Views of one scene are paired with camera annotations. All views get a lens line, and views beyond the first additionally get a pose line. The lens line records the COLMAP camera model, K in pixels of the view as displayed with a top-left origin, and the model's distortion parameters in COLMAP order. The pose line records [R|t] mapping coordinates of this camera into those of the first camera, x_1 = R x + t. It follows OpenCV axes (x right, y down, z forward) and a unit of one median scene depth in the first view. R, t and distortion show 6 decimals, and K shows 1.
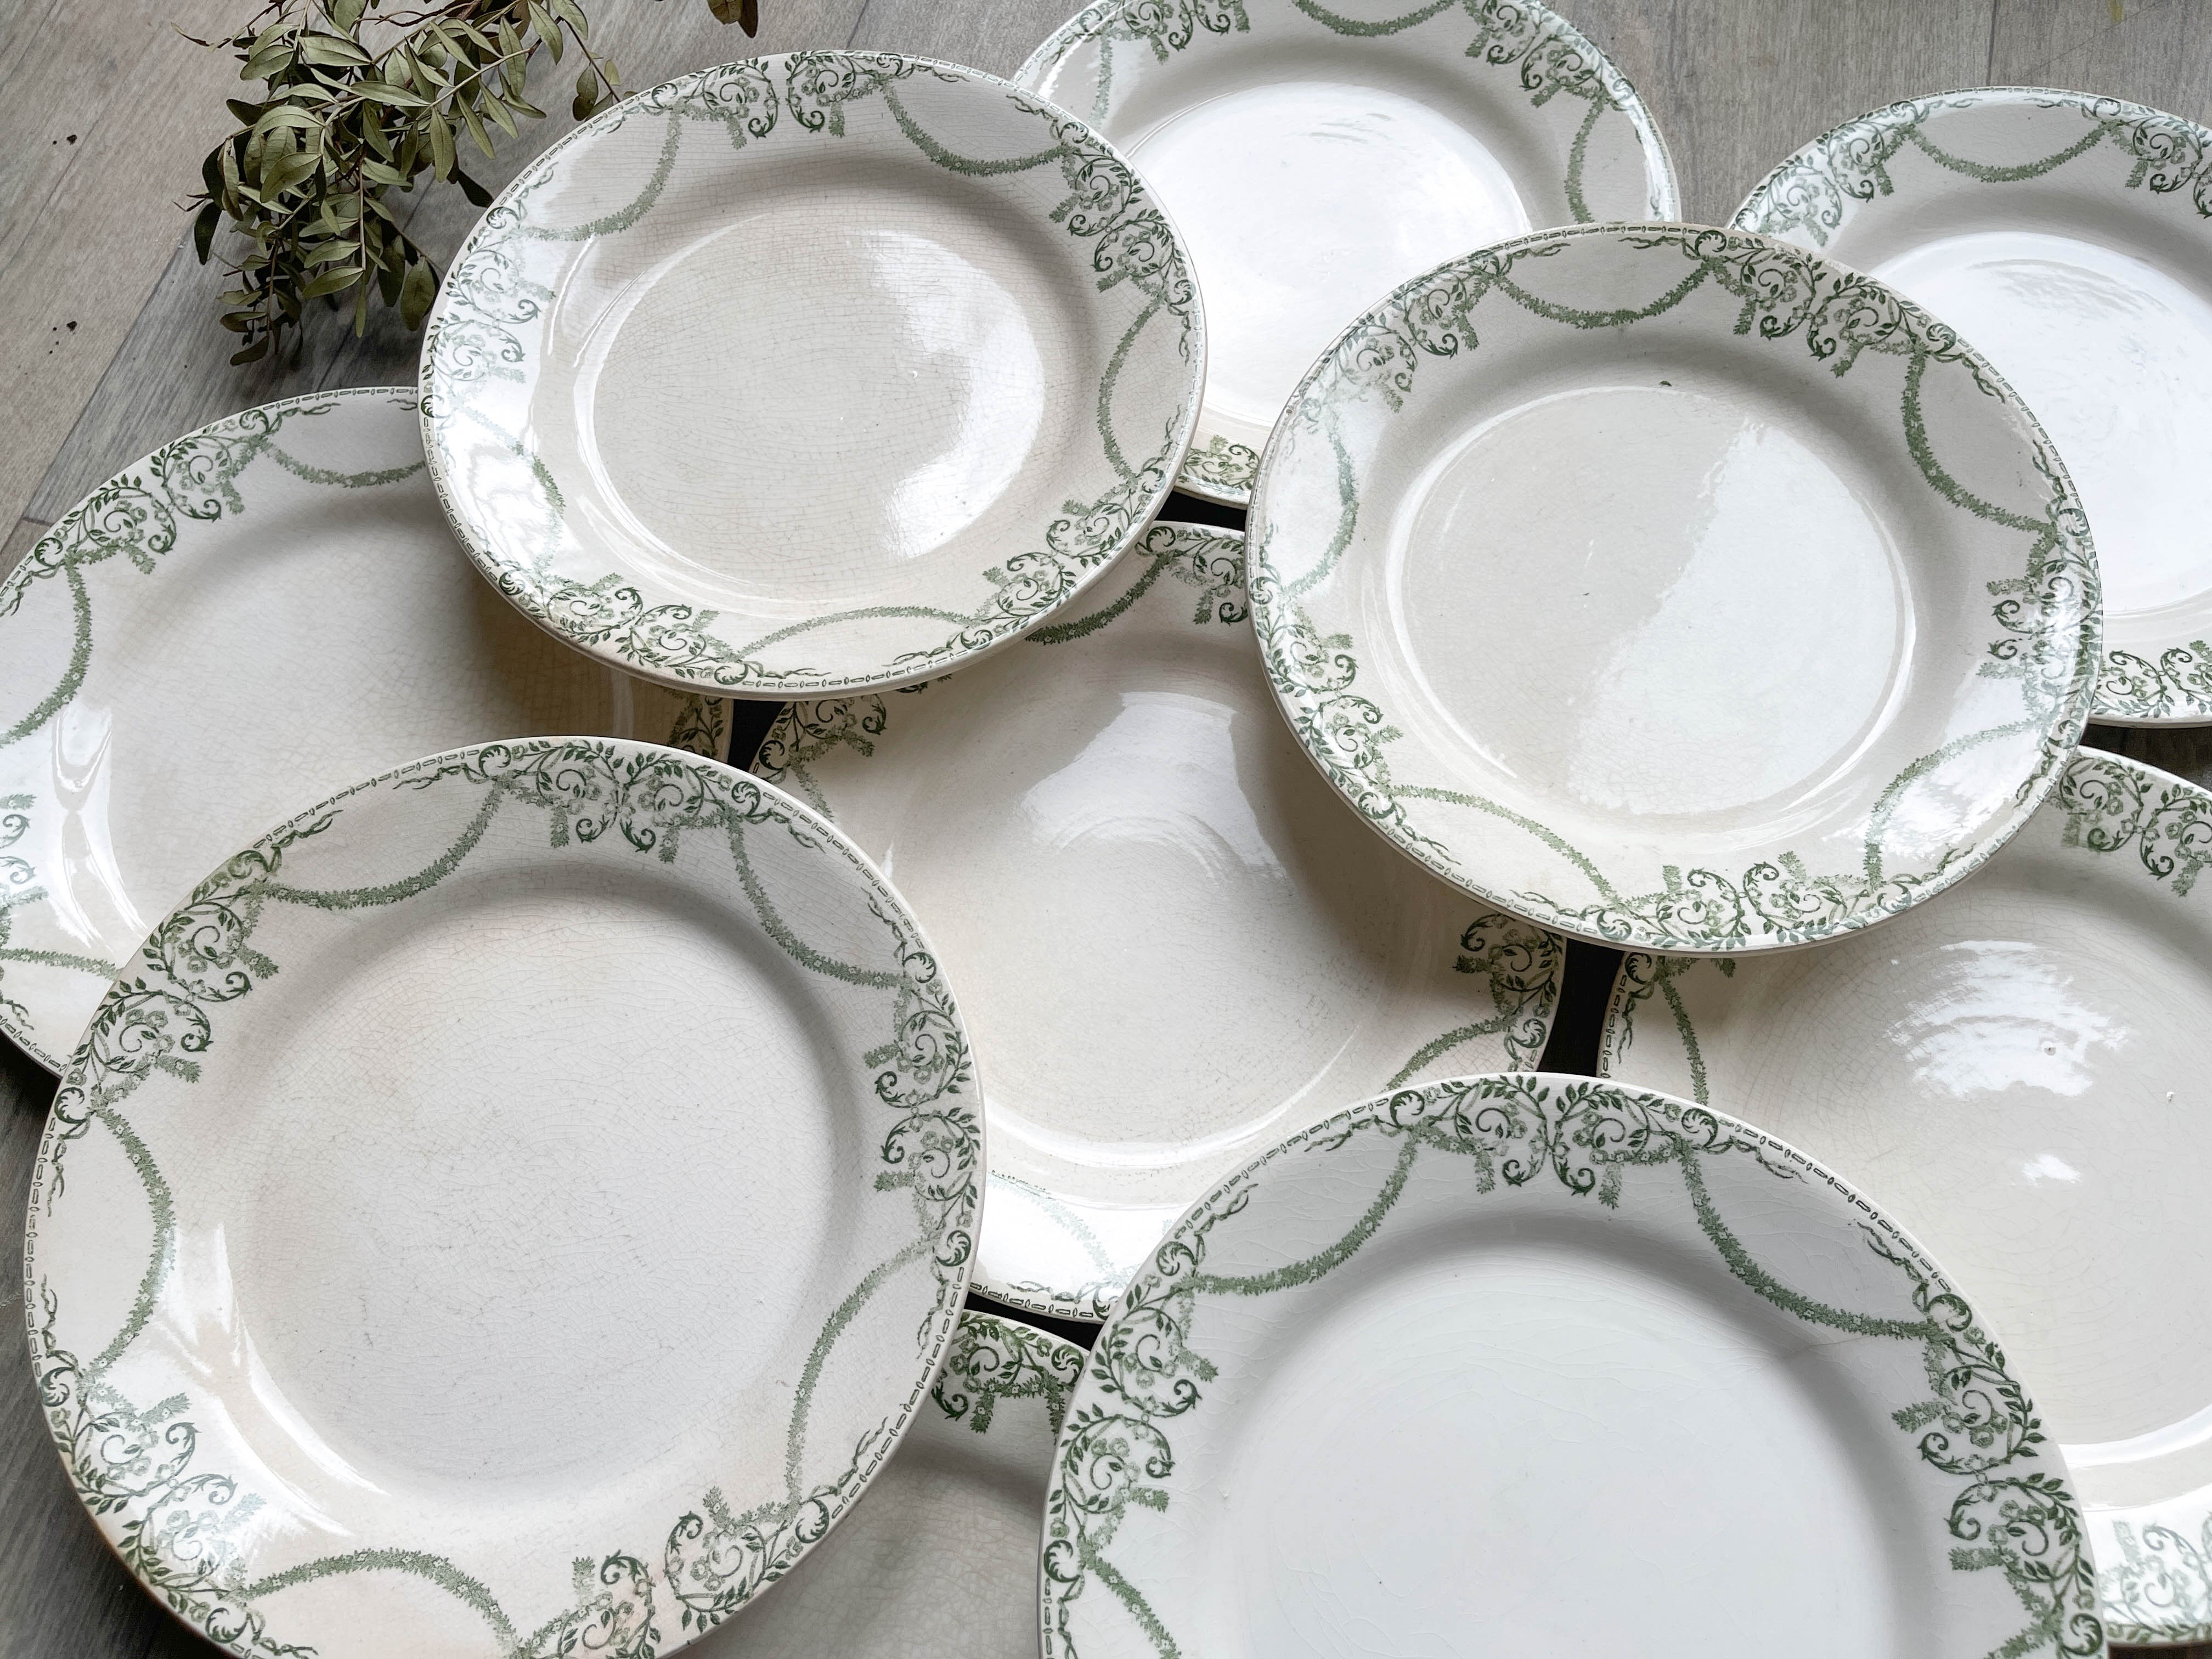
lens RADIAL K [[1702.1, 0, 1111.7], [0, 1702.1, 826.3], [0, 0, 1]] dist [0.023861, -0.006754]
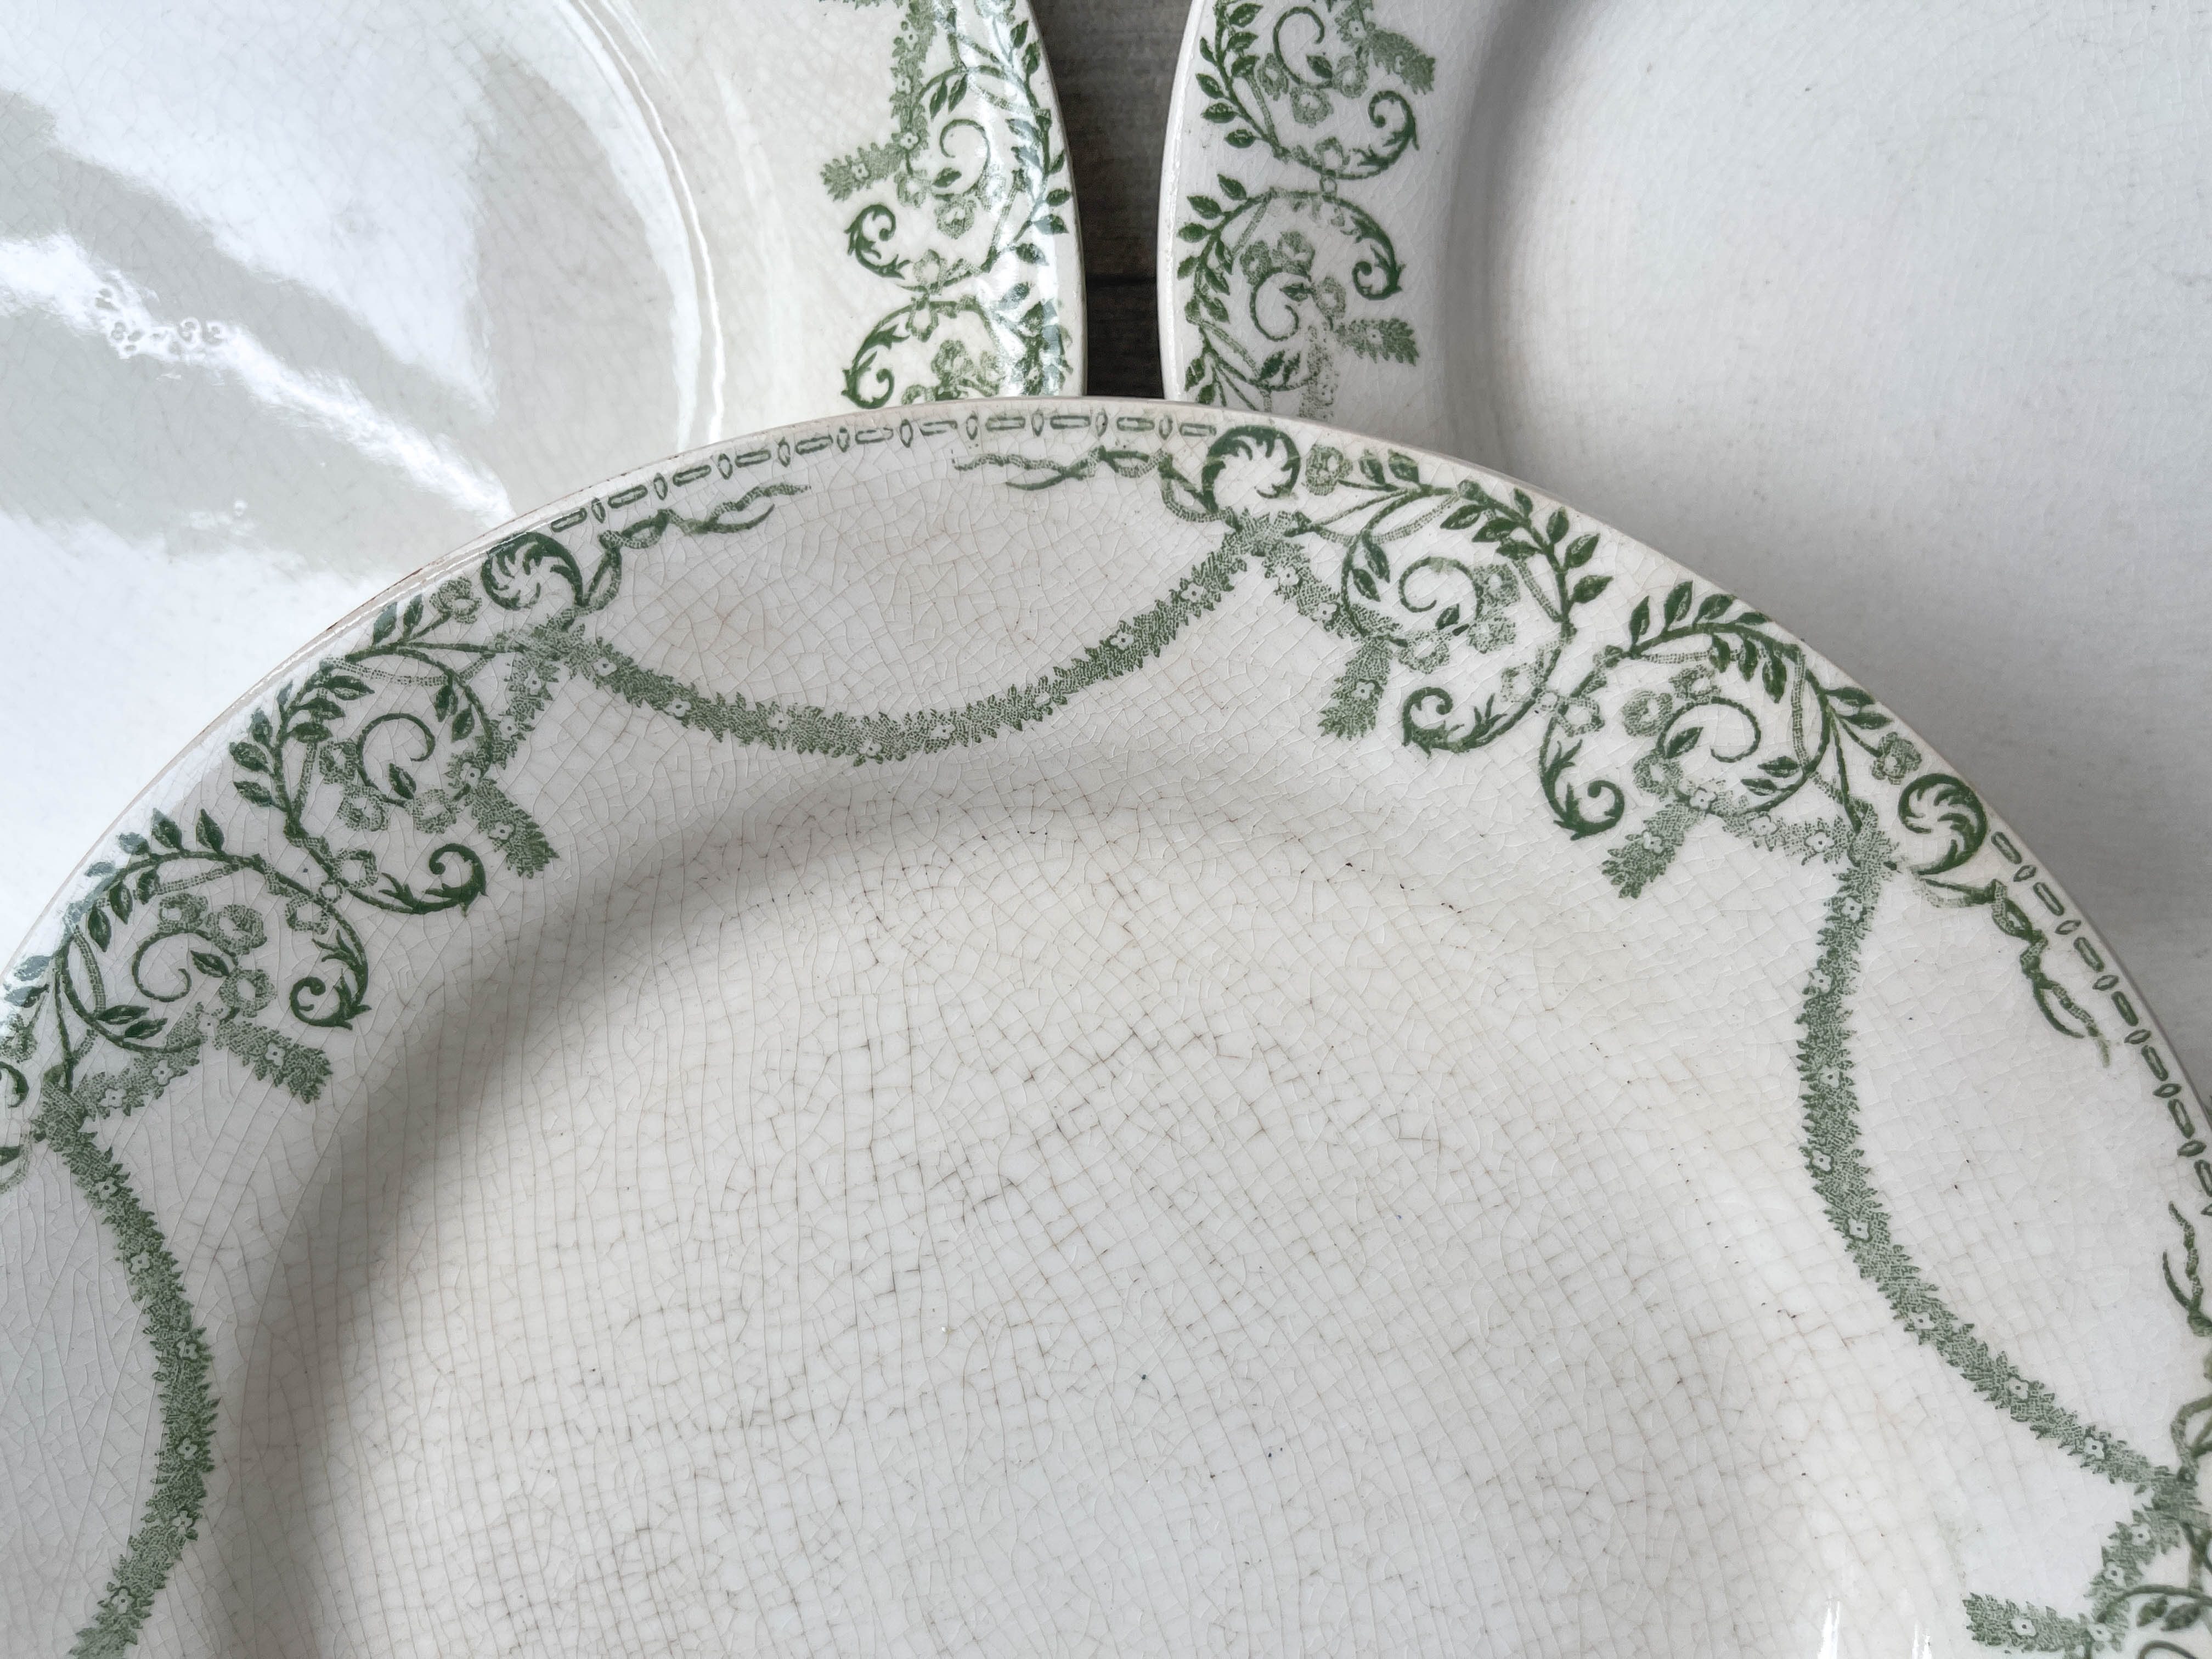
lens RADIAL K [[1755.1, 0, 1113.5], [0, 1755.1, 802.7], [0, 0, 1]] dist [0.005316, -0.012232]
pose [[-0.283021, -0.958682, 0.028754, -0.041921], [0.892940, -0.252433, 0.372741, -0.397643], [-0.350081, 0.131169, 0.927490, 0.770588]]
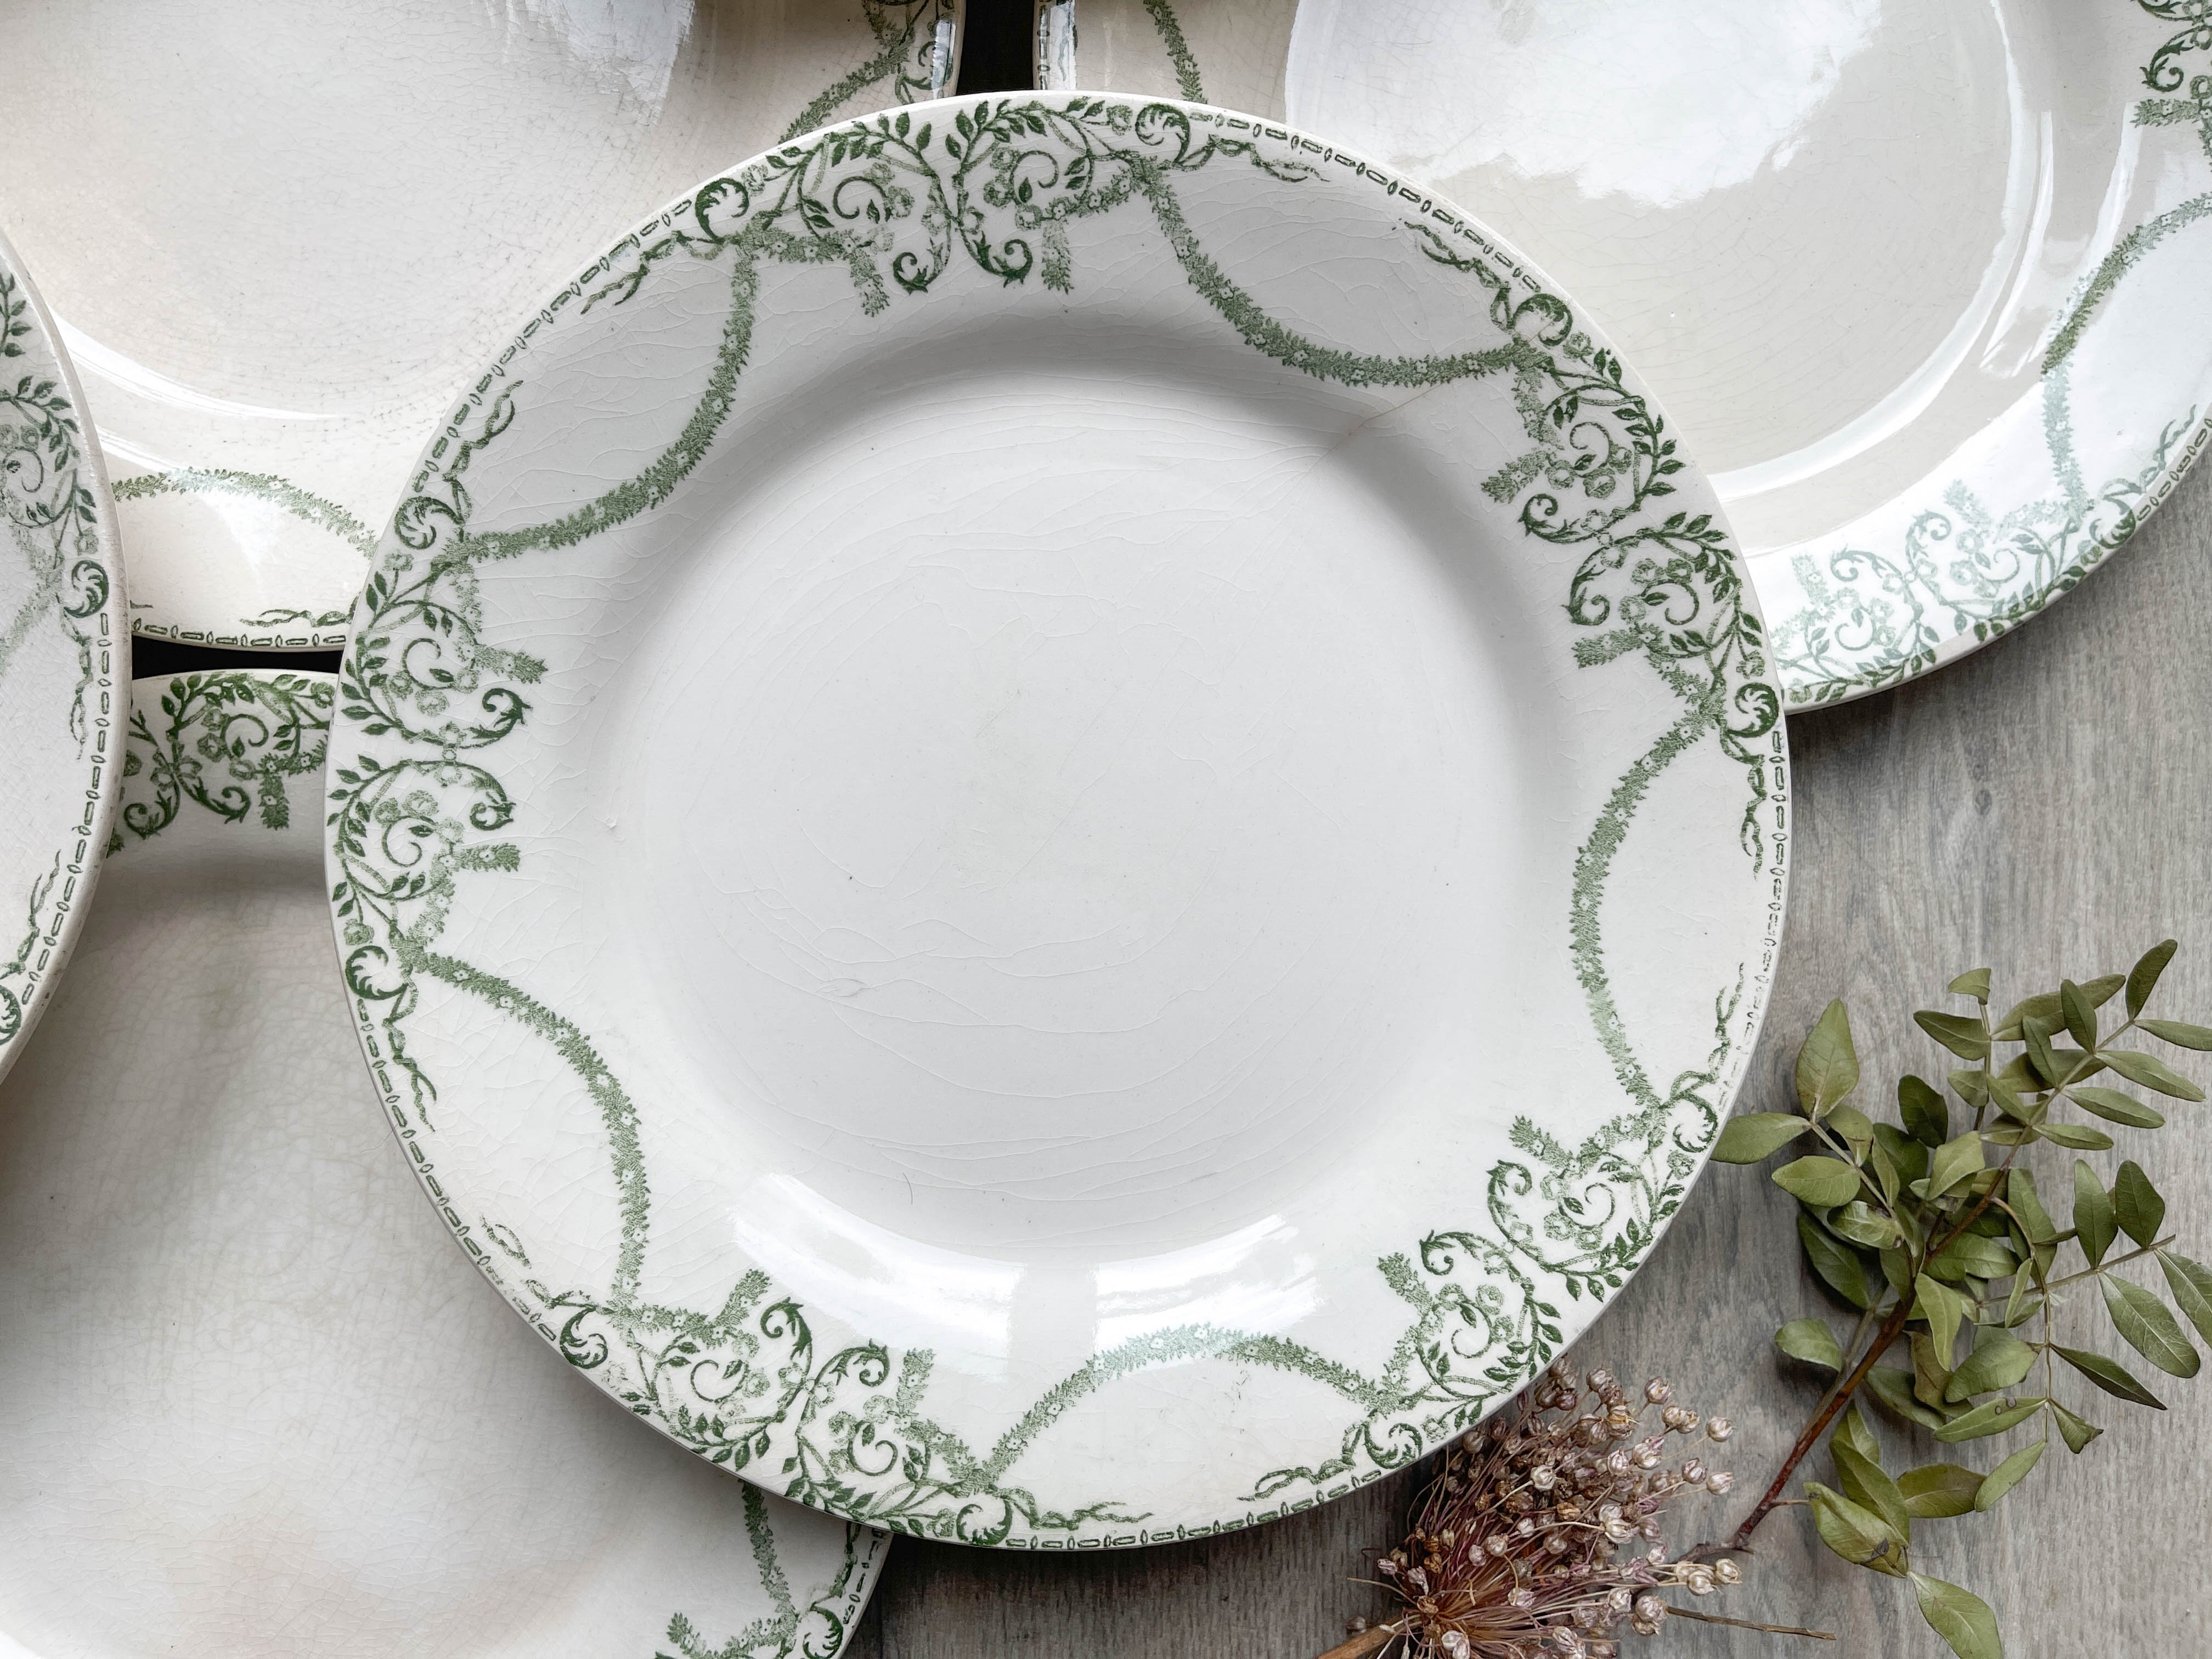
lens RADIAL K [[1746.2, 0, 1107.4], [0, 1746.2, 818.7], [0, 0, 1]] dist [0.032343, -0.077687]
pose [[0.964501, -0.253359, 0.074481, 0.190252], [0.204687, 0.895435, 0.395347, 0.130067], [-0.166857, -0.366067, 0.915507, 0.271891]]
